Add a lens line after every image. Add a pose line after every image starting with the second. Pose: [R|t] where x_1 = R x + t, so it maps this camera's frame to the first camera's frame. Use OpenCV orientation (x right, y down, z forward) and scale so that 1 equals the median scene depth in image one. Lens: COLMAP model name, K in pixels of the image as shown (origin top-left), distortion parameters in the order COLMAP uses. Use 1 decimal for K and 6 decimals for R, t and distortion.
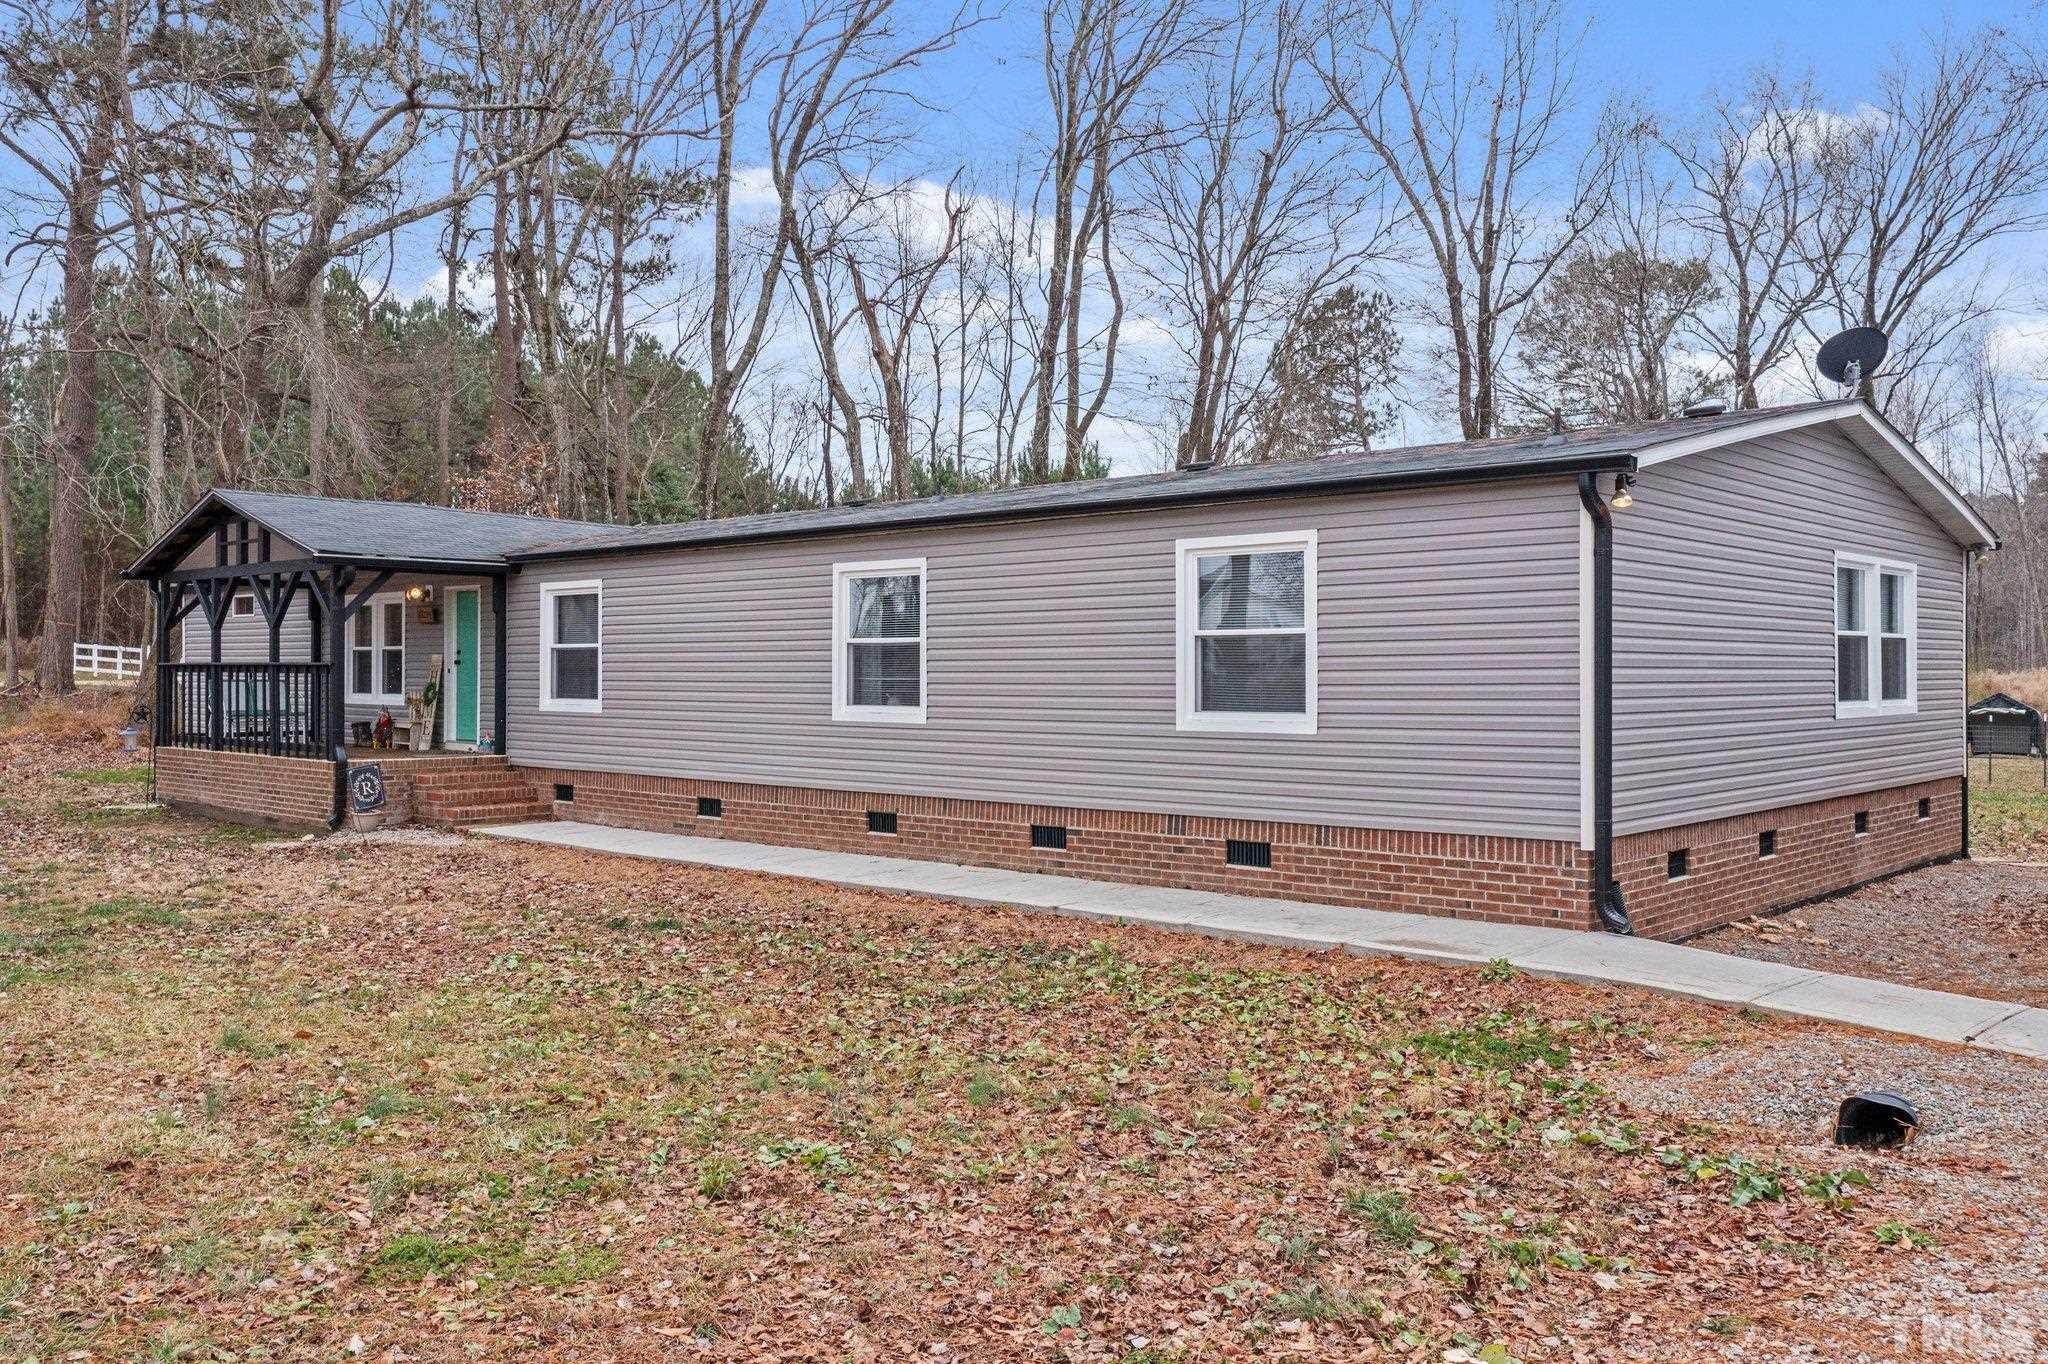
lens RADIAL K [[1631.7, 0, 1024.0], [0, 1631.7, 682.0], [0, 0, 1]] dist [0.004876, -0.003278]
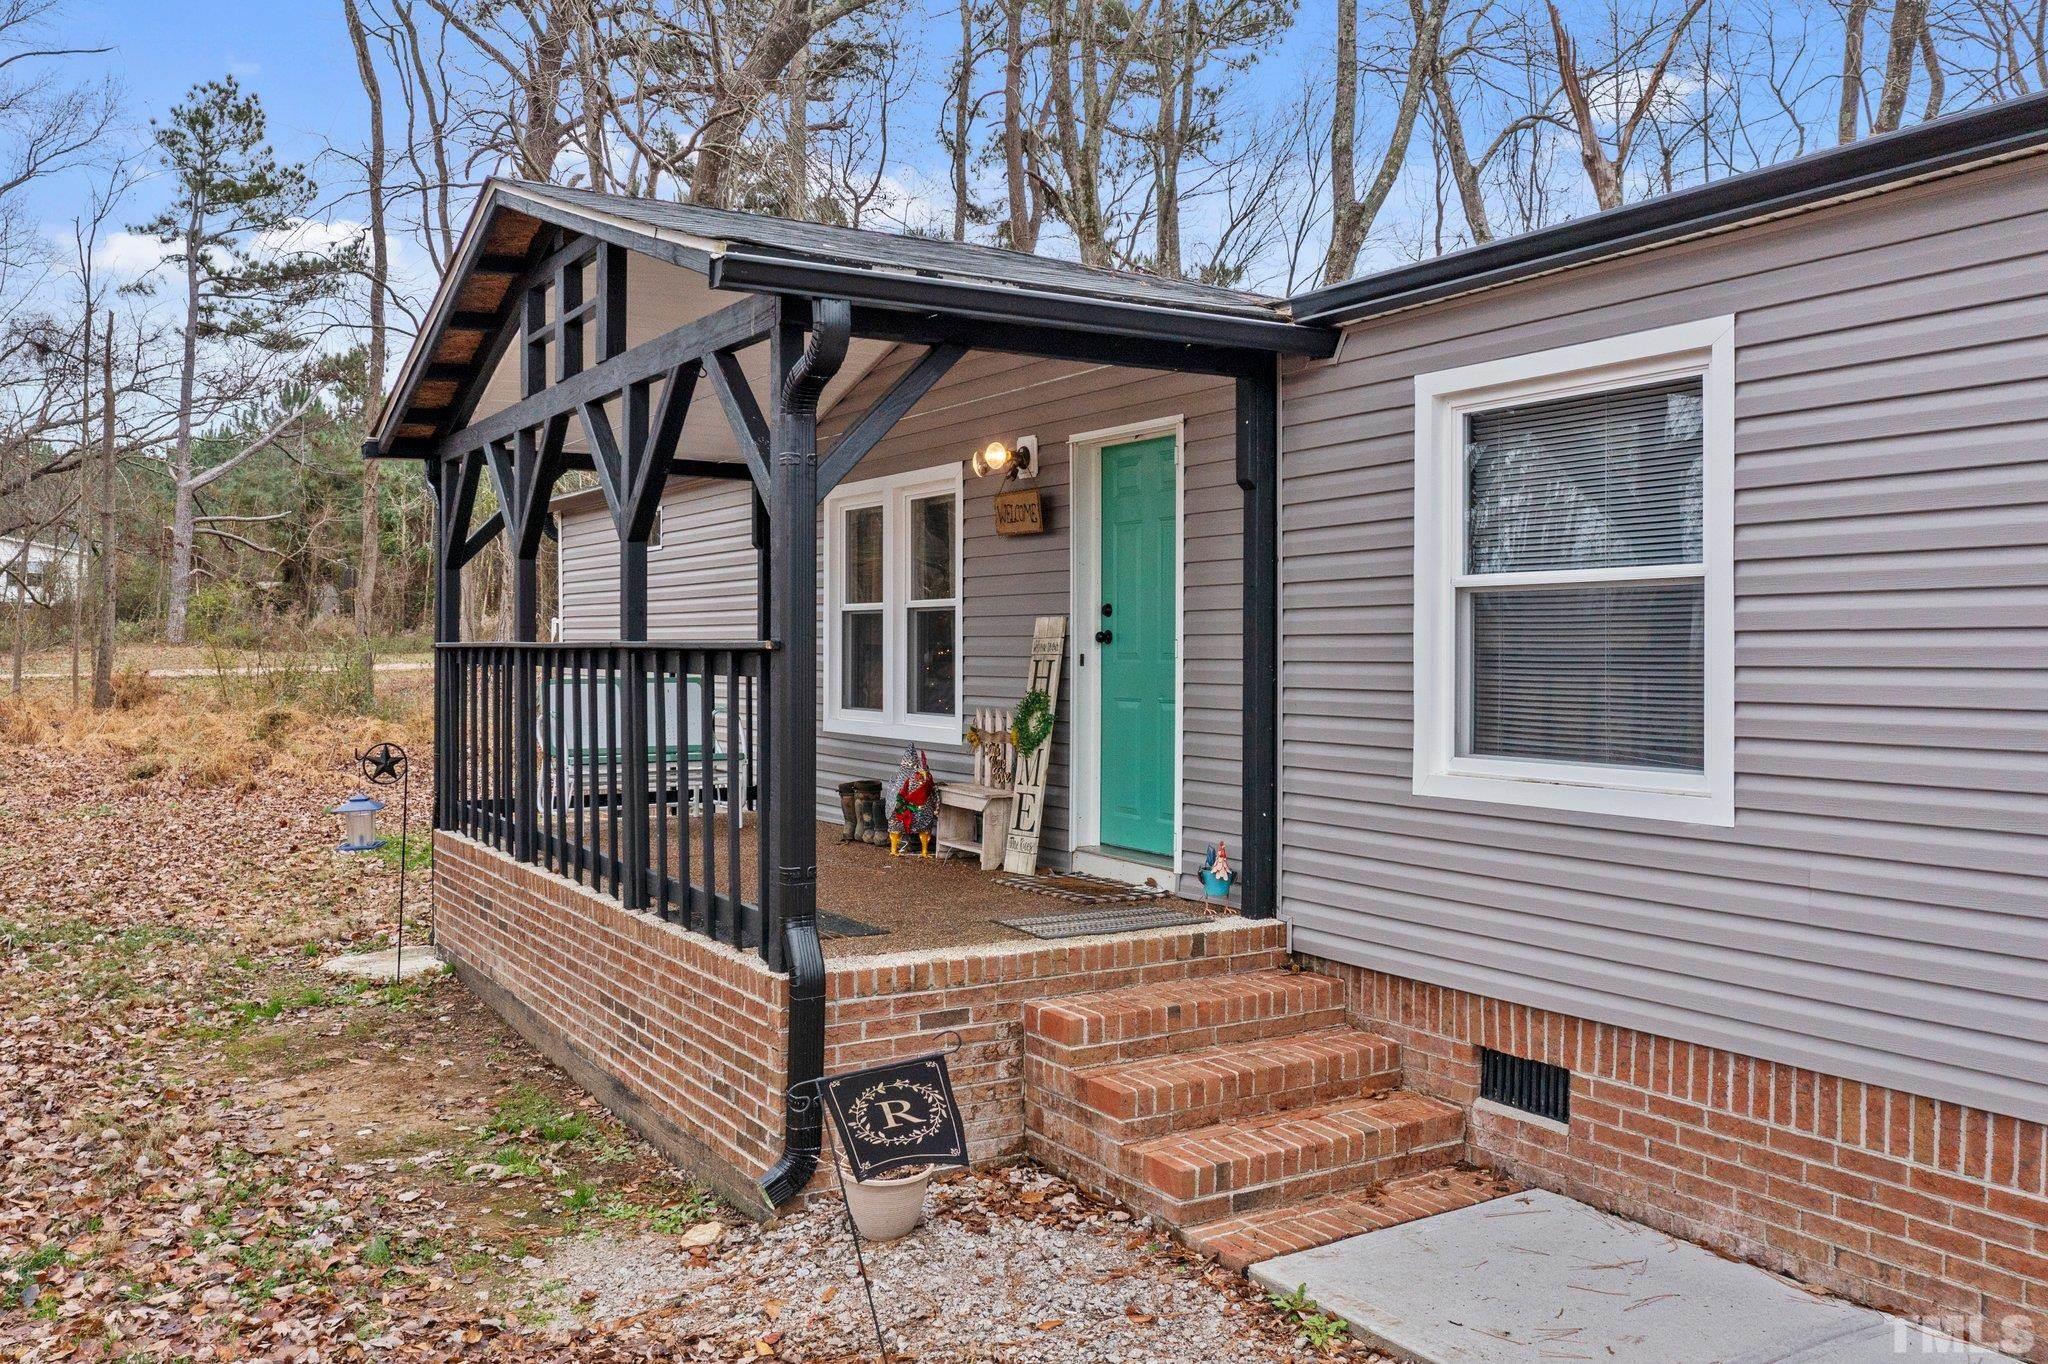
lens RADIAL K [[1631.7, 0, 1024.0], [0, 1631.7, 682.0], [0, 0, 1]] dist [0.004876, -0.003278]
pose [[0.961337, 0.002236, -0.275364, -0.251908], [0.002068, 0.999880, 0.015339, -0.007319], [0.275365, -0.015315, 0.961218, 0.612658]]
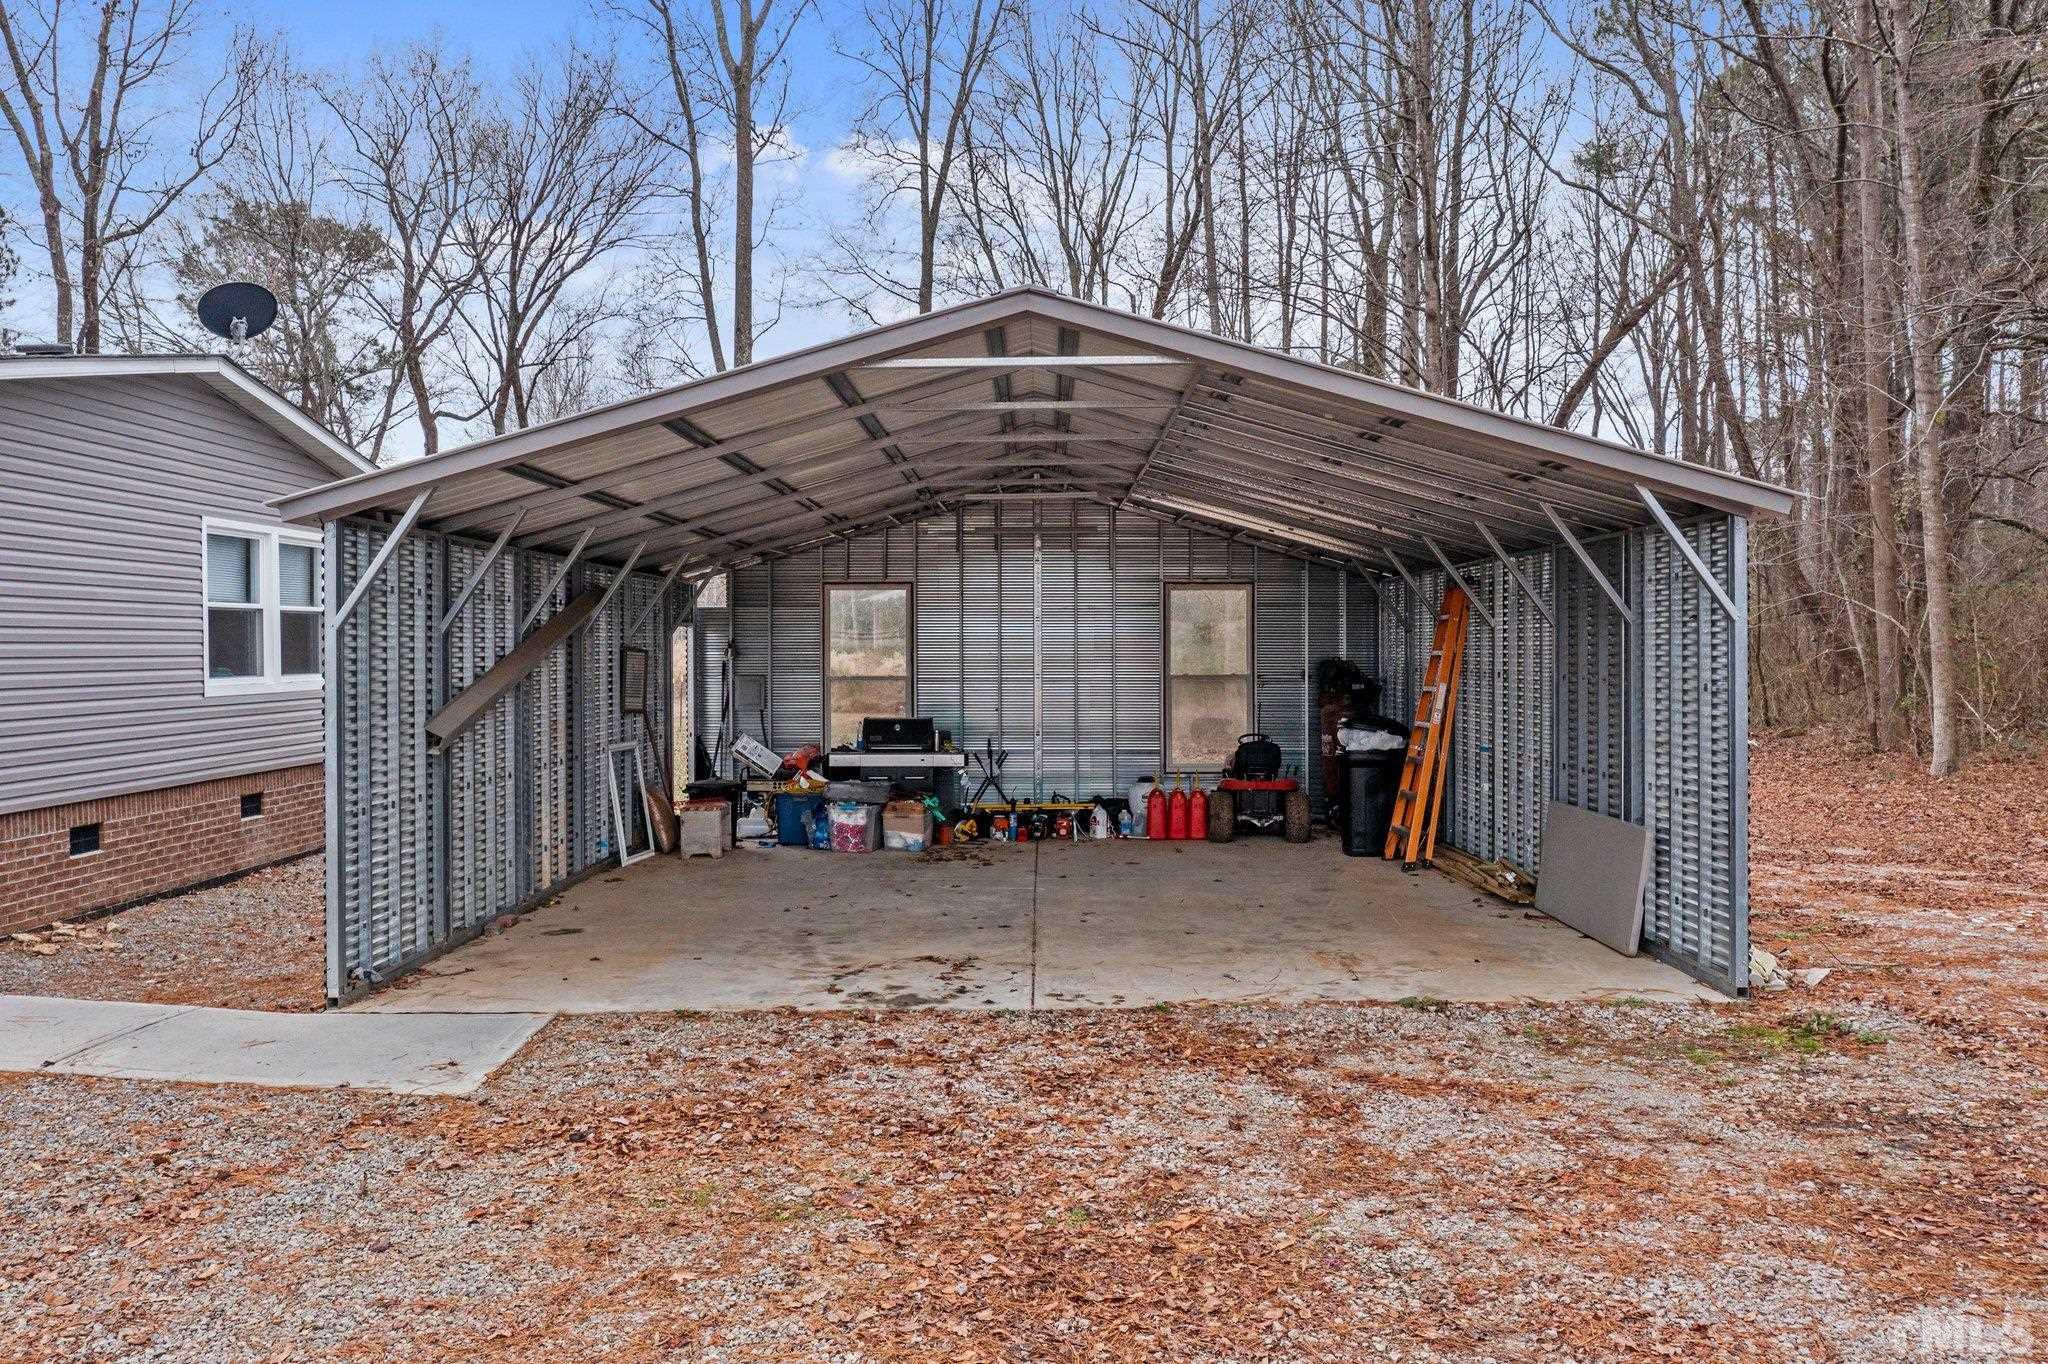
lens RADIAL K [[1642.2, 0, 1025.3], [0, 1642.2, 653.3], [0, 0, 1]] dist [0.005088, 0.001420]
pose [[0.736133, -0.004833, 0.676819, 0.135651], [0.004675, 0.999987, 0.002056, -0.001283], [-0.676820, 0.001651, 0.736146, -0.006168]]
